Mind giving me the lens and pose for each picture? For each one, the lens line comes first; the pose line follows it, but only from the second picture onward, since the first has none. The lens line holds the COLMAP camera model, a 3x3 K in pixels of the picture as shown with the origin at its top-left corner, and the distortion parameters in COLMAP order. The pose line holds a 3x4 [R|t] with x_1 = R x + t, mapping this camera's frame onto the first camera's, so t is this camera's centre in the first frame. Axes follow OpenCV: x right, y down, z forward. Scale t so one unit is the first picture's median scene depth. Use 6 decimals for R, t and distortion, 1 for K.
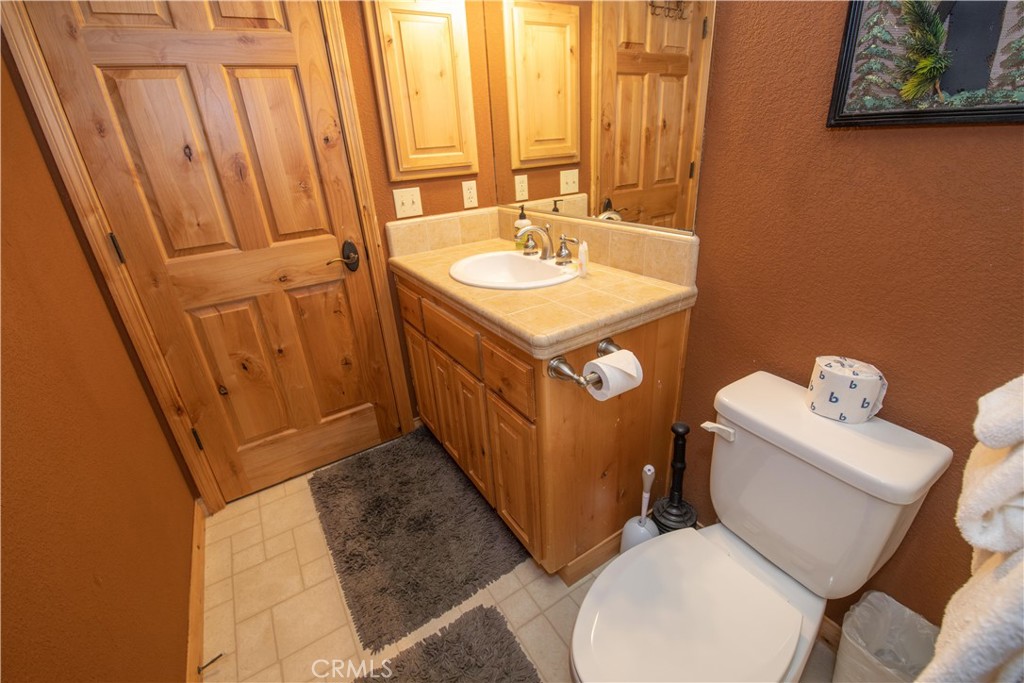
lens RADIAL K [[447.0, 0, 511.6], [0, 447.0, 327.2], [0, 0, 1]] dist [-0.001666, -0.000277]
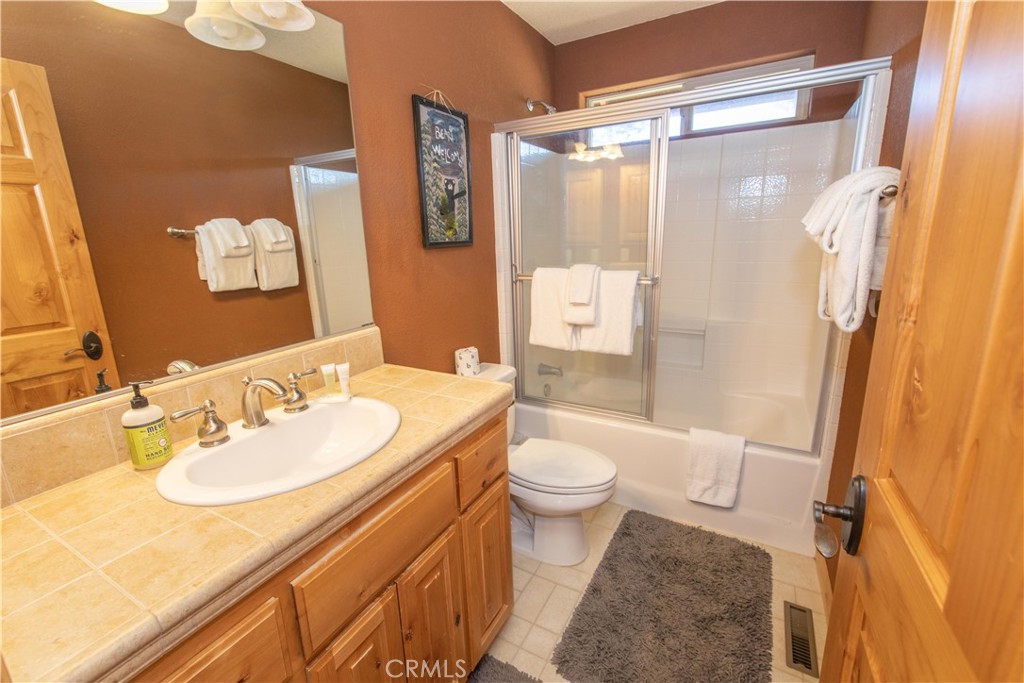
lens RADIAL K [[444.4, 0, 511.8], [0, 444.4, 339.3], [0, 0, 1]] dist [-0.009184, 0.006727]
pose [[-0.474138, -0.131454, 0.870582, -0.900066], [0.399789, 0.848834, 0.345904, -0.459901], [-0.784450, 0.512055, -0.349911, 1.162122]]
